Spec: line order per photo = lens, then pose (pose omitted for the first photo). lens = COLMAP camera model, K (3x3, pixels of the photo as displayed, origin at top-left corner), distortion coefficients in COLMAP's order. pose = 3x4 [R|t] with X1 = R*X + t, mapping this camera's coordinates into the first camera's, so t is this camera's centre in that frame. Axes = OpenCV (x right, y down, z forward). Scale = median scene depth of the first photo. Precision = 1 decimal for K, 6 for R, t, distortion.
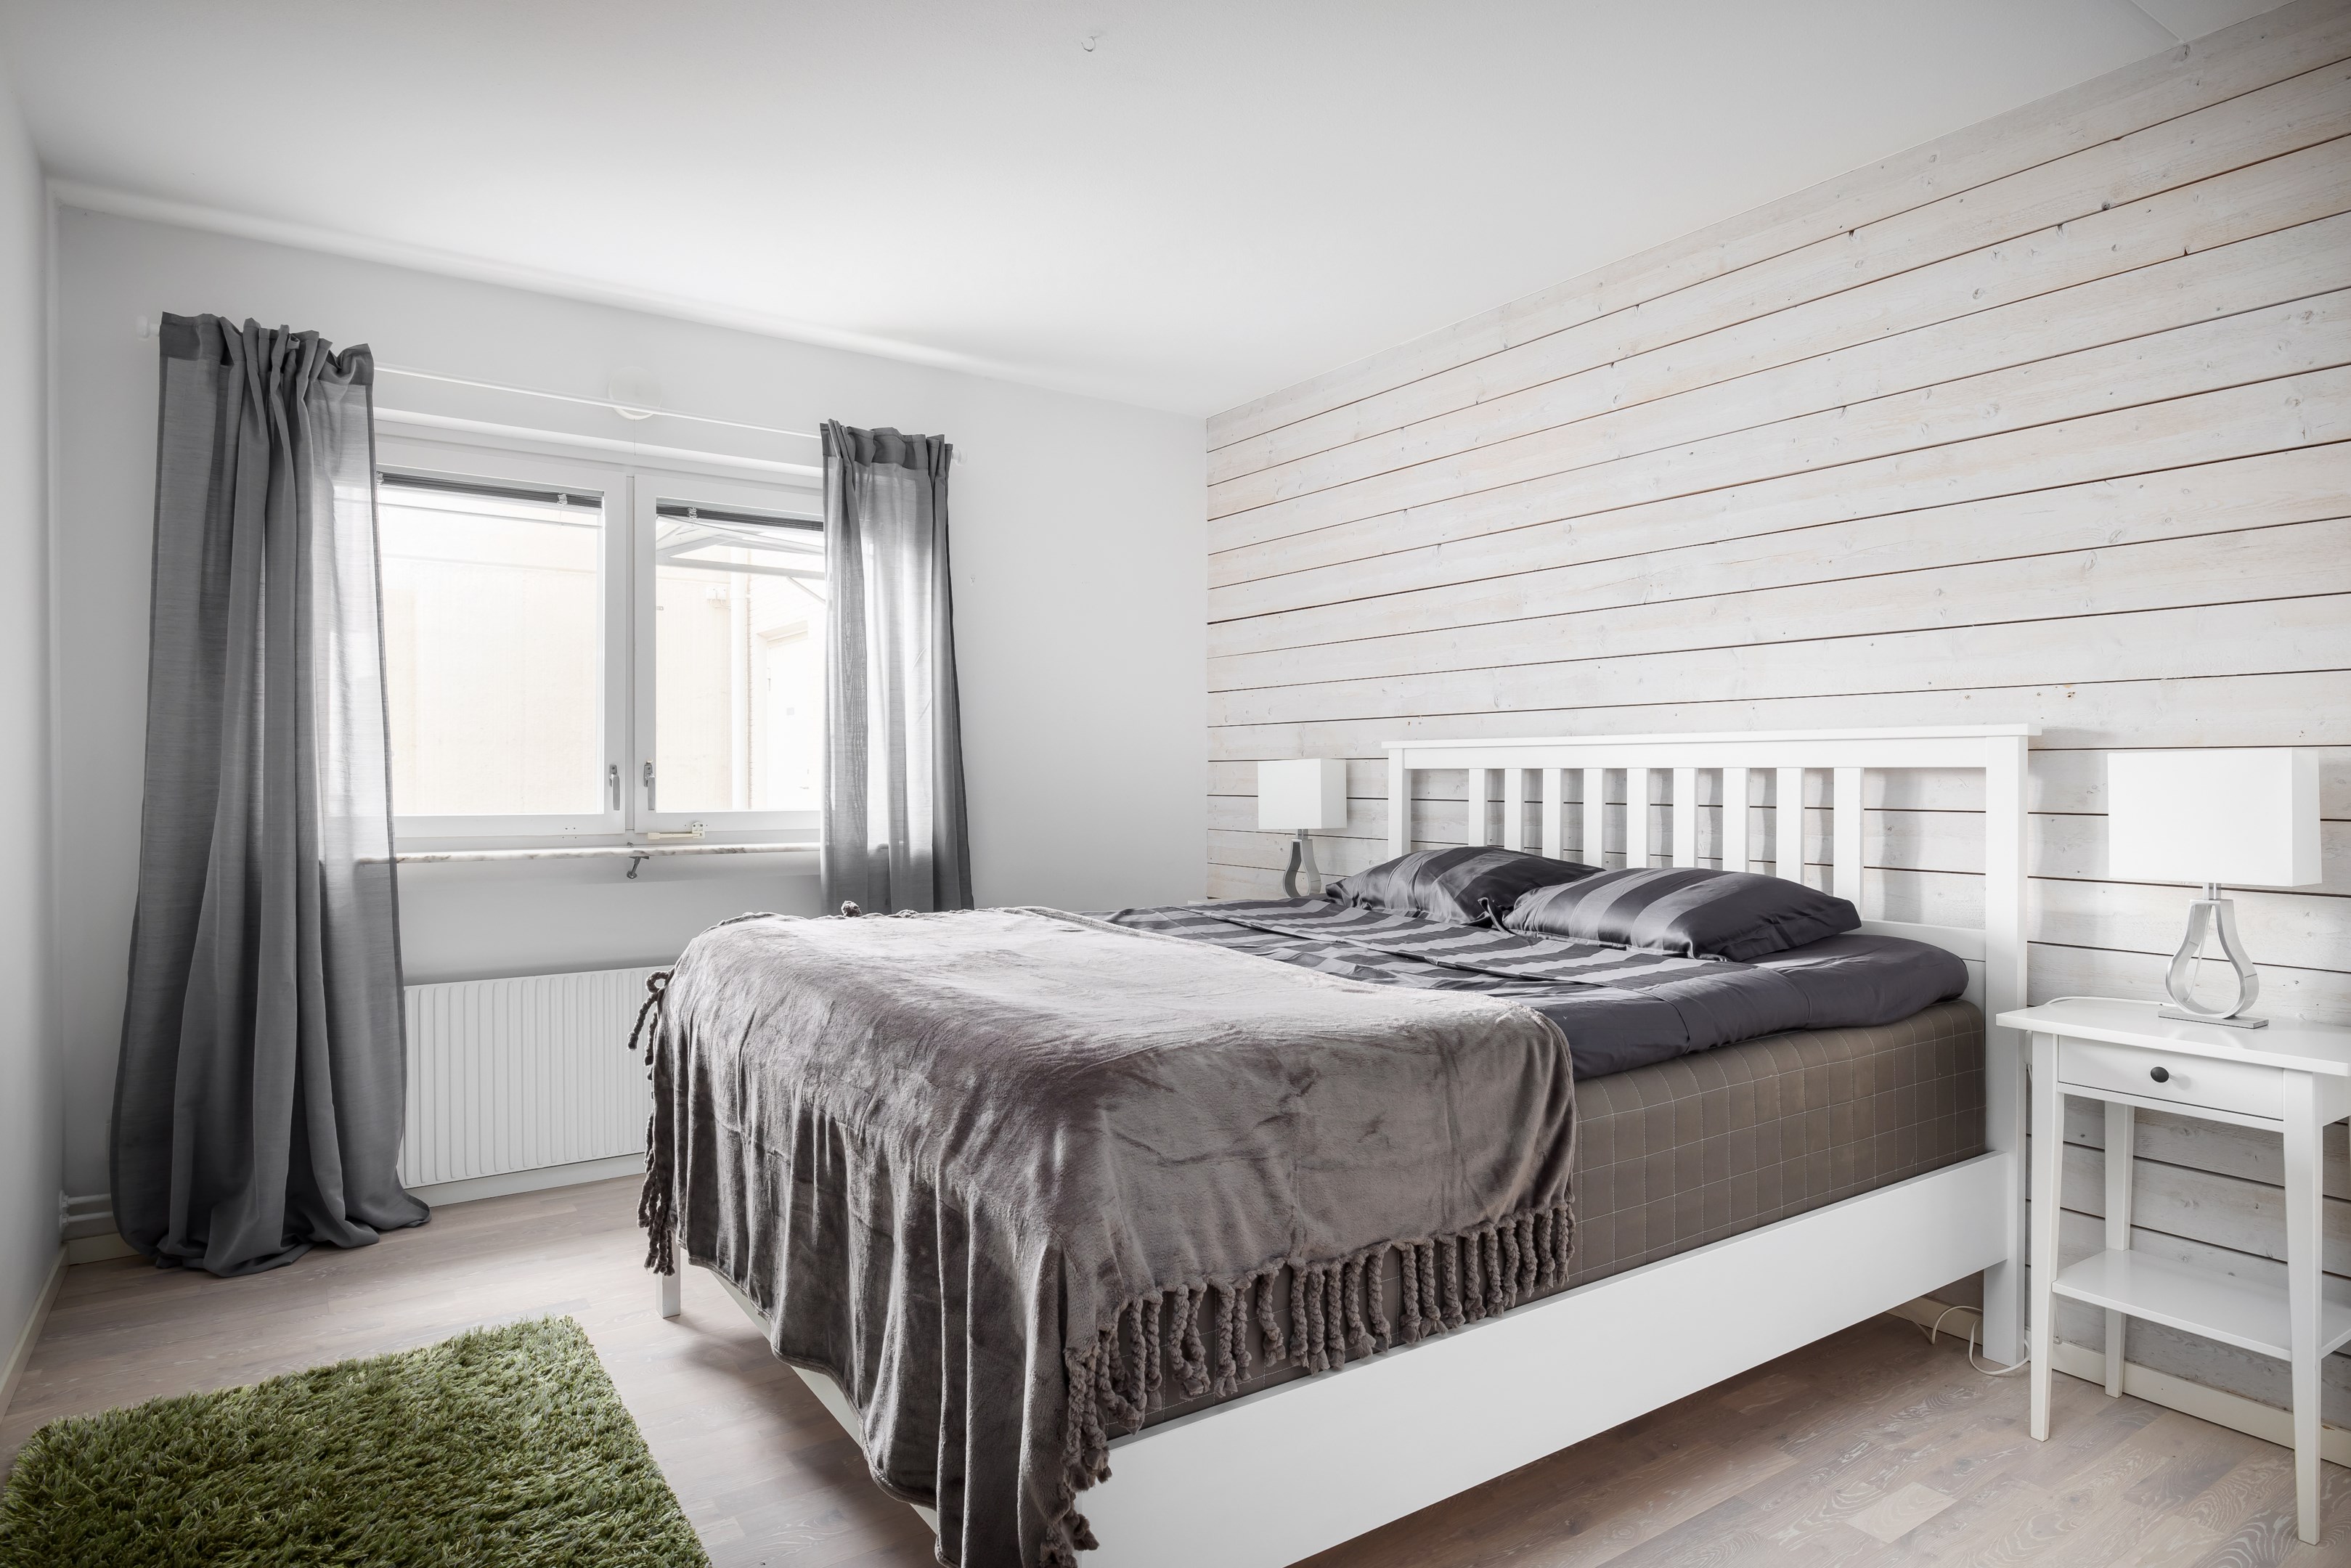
lens RADIAL K [[1316.7, 0, 1167.2], [0, 1316.7, 741.1], [0, 0, 1]] dist [0.003977, 0.000089]
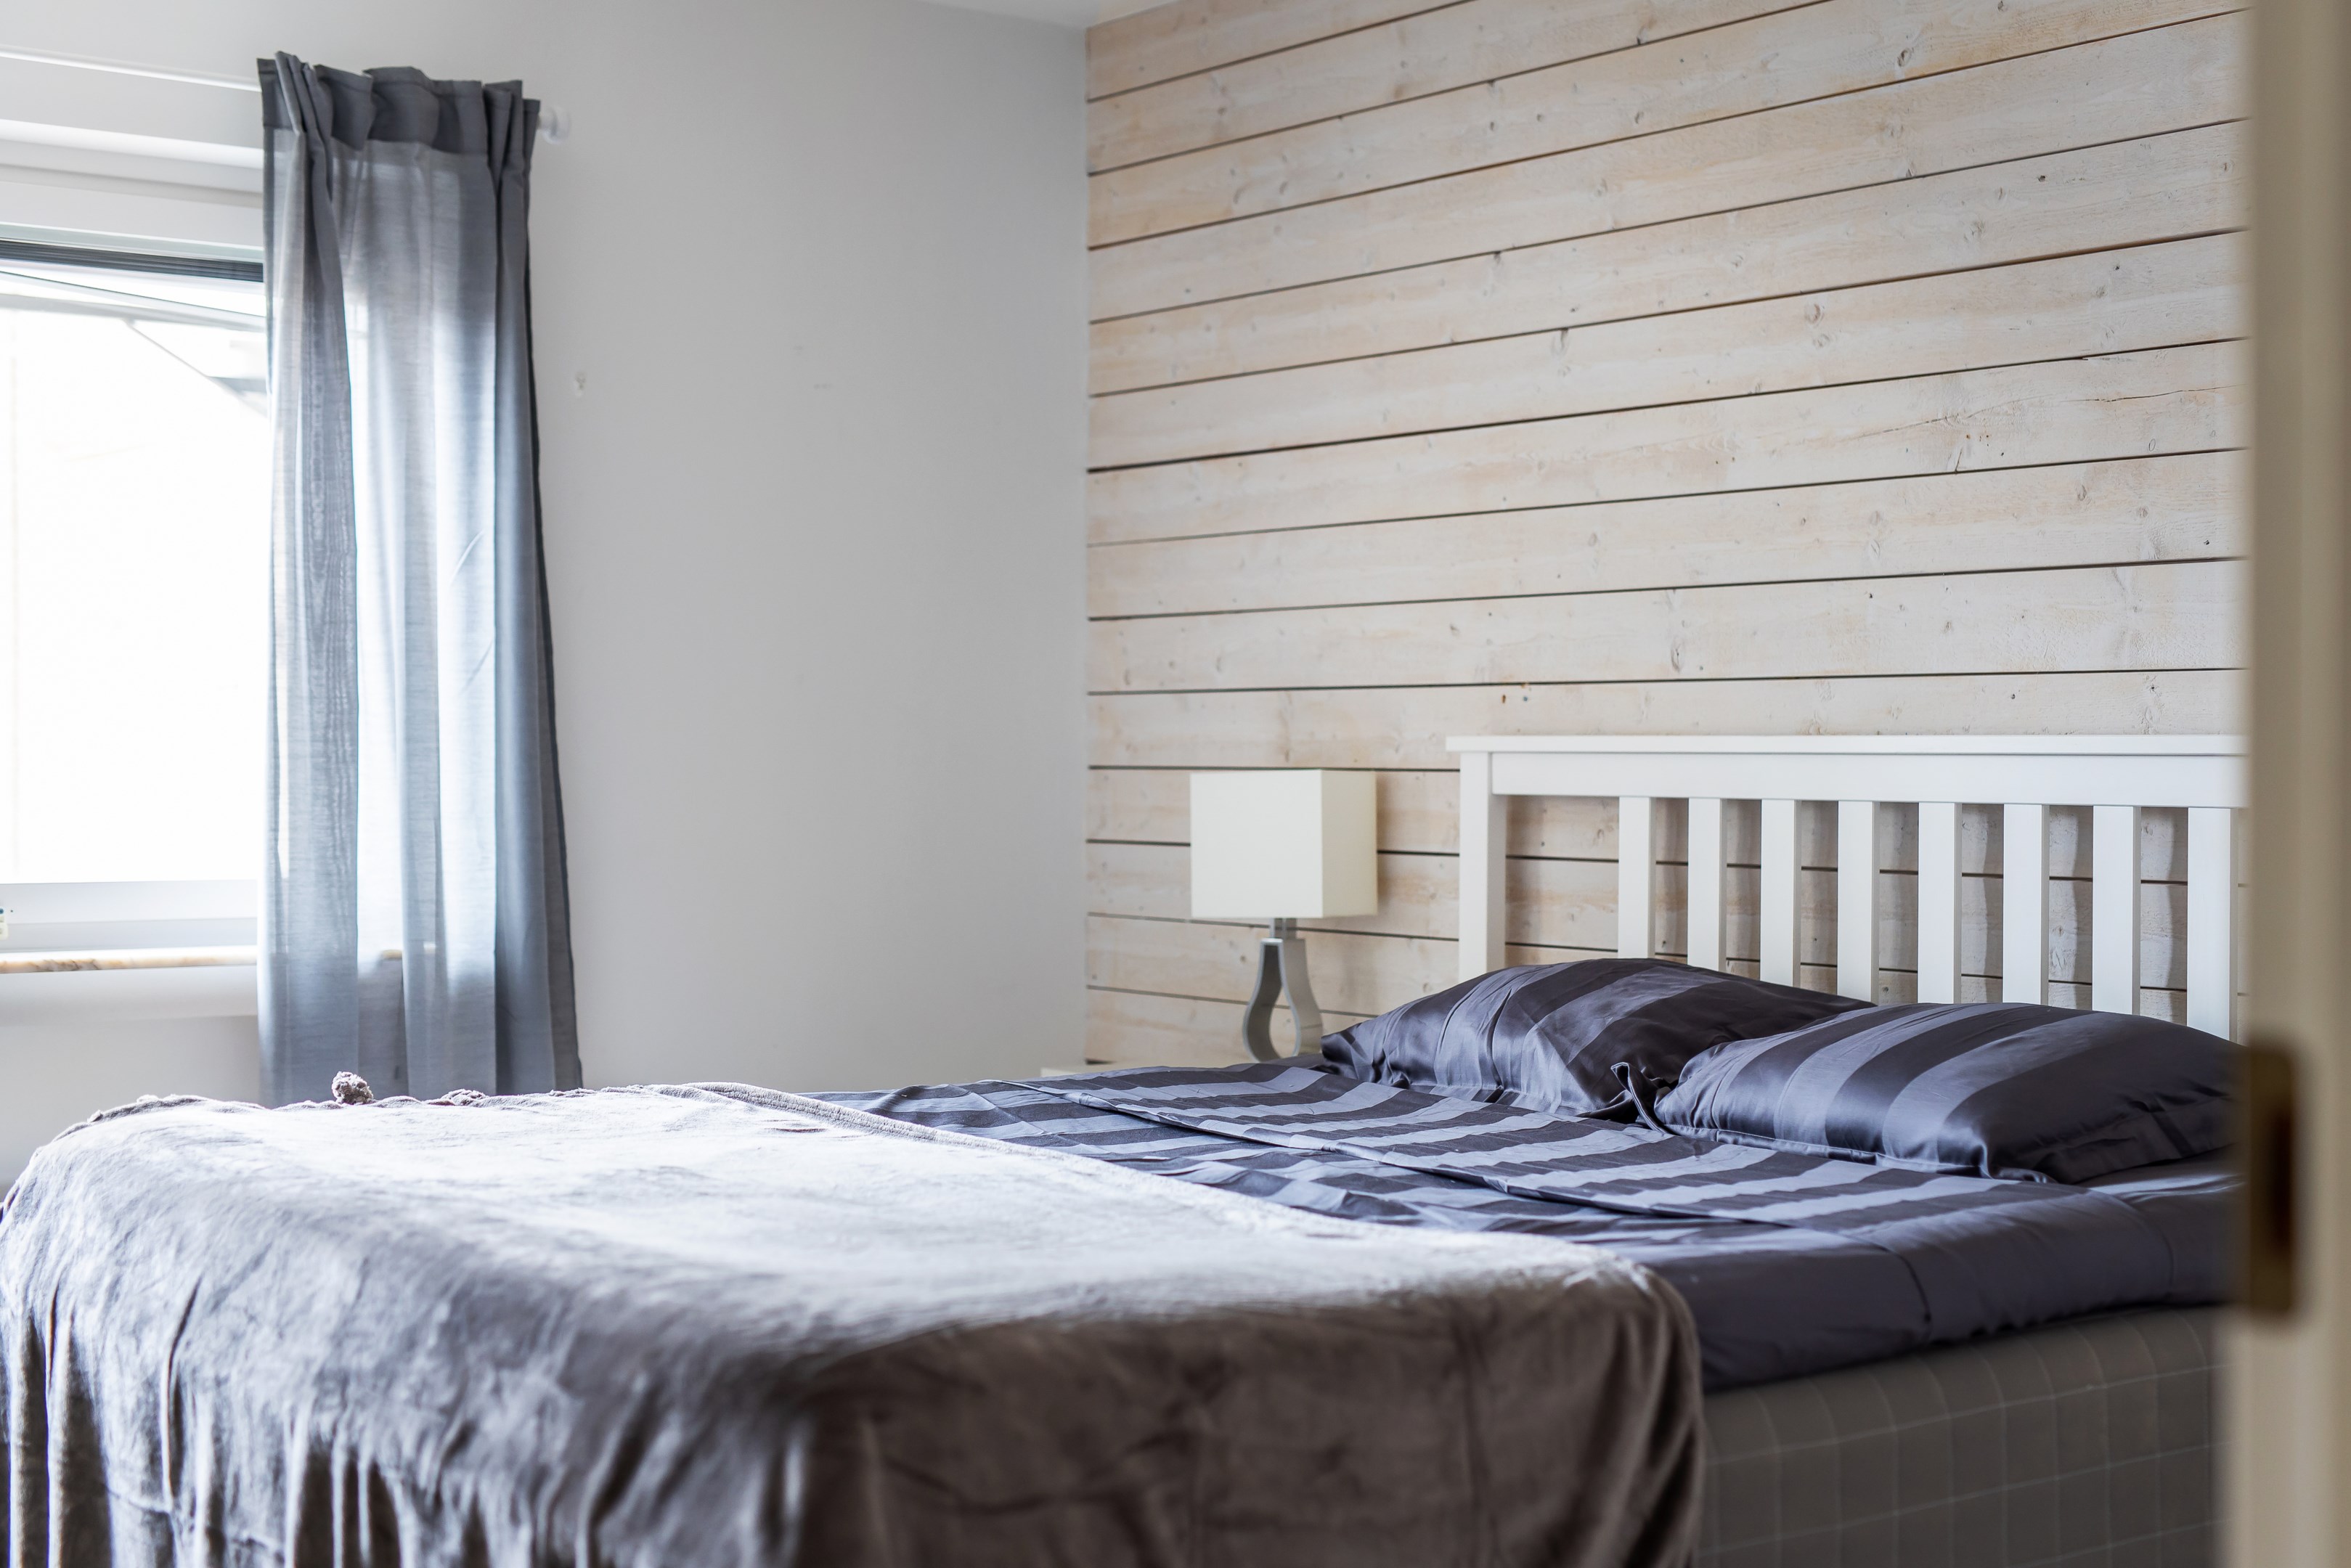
lens RADIAL K [[3213.0, 0, 1204.8], [0, 3213.0, 773.0], [0, 0, 1]] dist [-0.009400, 0.031187]
pose [[0.998226, 0.003147, 0.059454, 0.008773], [-0.004923, 0.999546, 0.029736, -0.030126], [-0.059334, -0.029976, 0.997788, -0.233053]]
